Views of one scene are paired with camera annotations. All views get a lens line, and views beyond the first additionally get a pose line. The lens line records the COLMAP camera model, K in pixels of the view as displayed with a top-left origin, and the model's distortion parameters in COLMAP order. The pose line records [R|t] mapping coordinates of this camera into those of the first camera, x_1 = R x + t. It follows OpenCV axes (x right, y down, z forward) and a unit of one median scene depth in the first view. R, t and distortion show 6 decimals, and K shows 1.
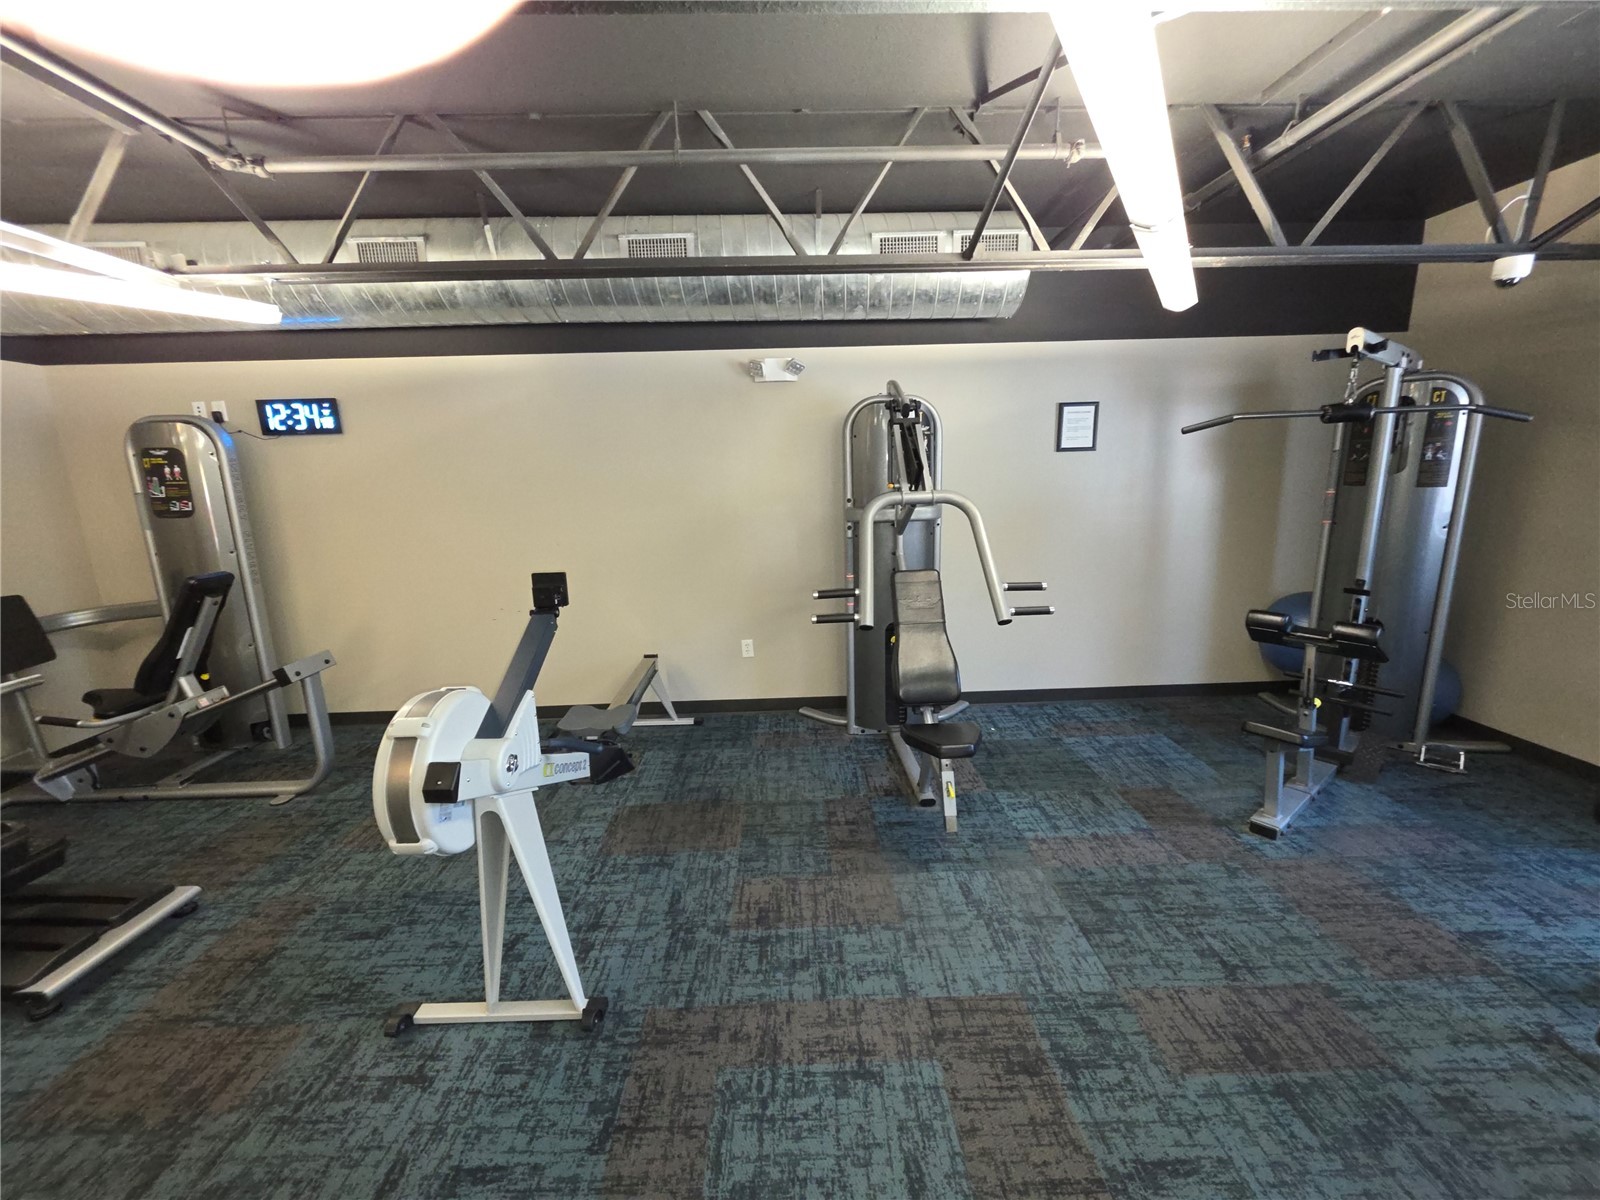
lens RADIAL K [[642.1, 0, 800.1], [0, 642.1, 602.1], [0, 0, 1]] dist [0.001383, 0.000197]
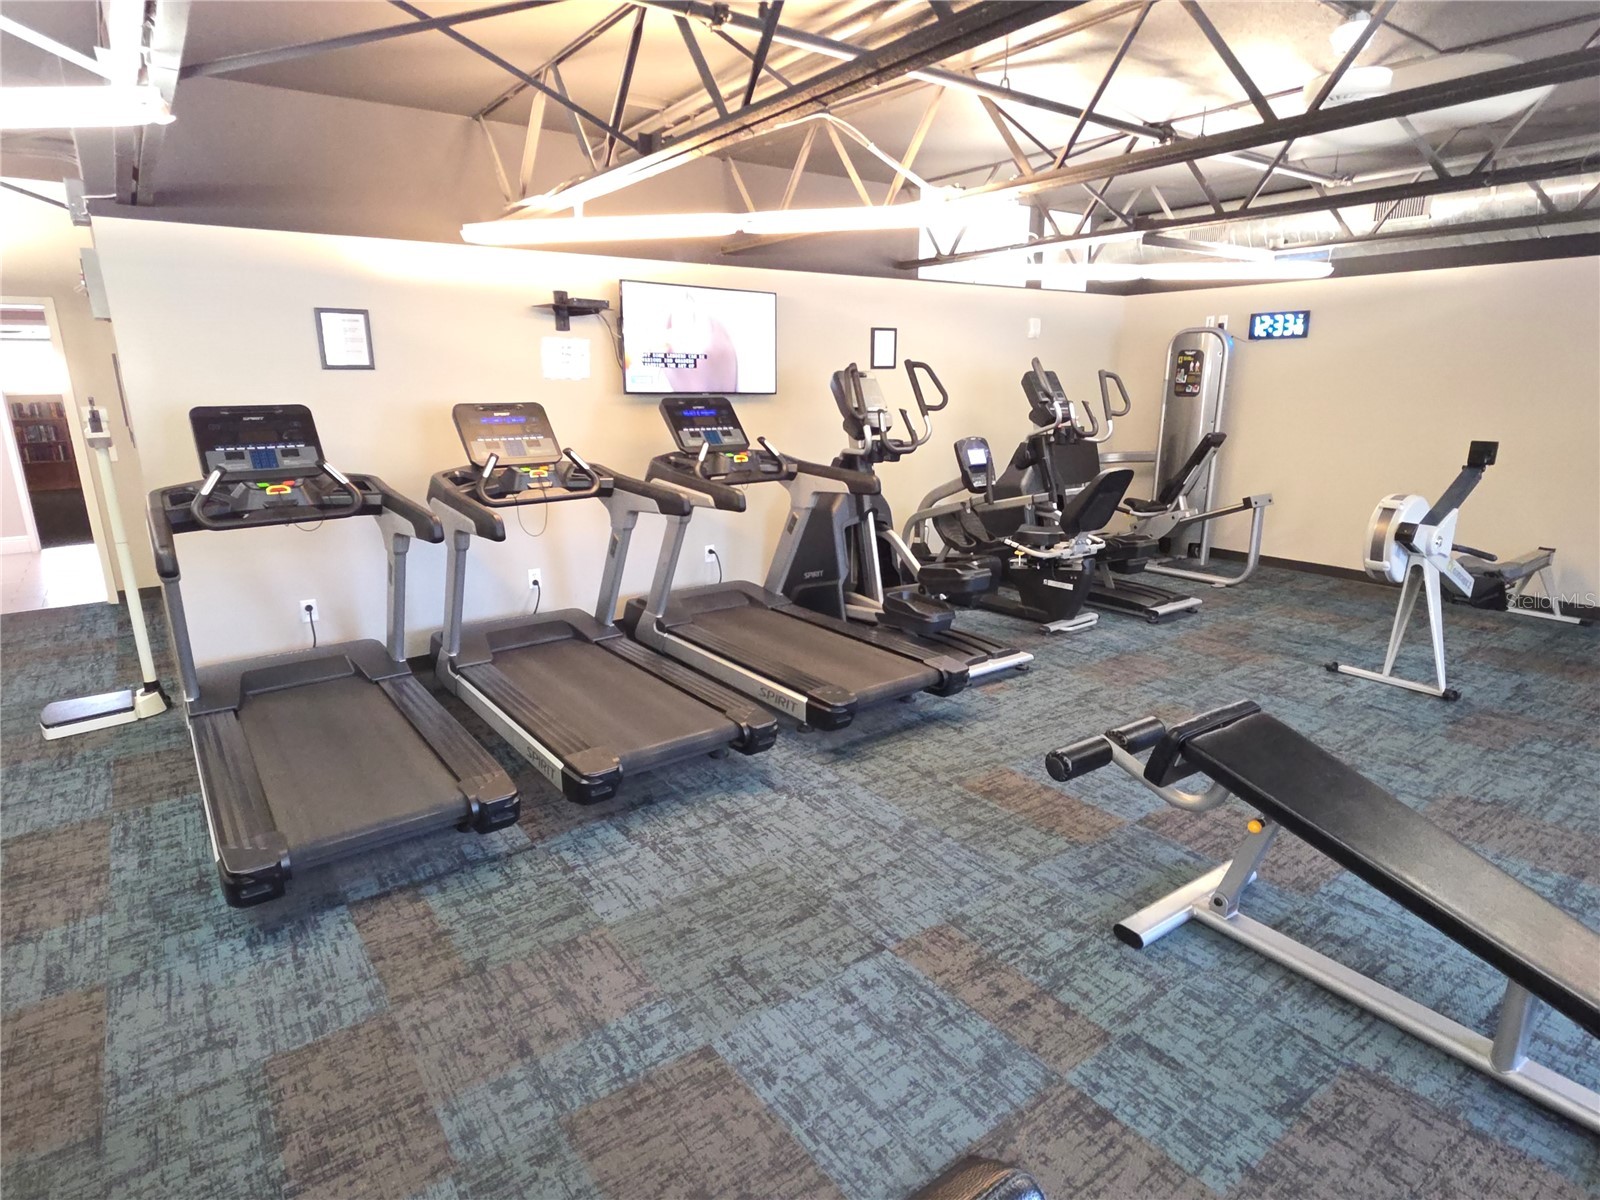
lens RADIAL K [[875.9, 0, 796.7], [0, 875.9, 608.3], [0, 0, 1]] dist [0.002737, -0.000042]
pose [[0.572290, 0.230422, -0.787013, 0.269276], [-0.172100, 0.972087, 0.159462, 0.199470], [0.801789, 0.044187, 0.595972, -1.036589]]
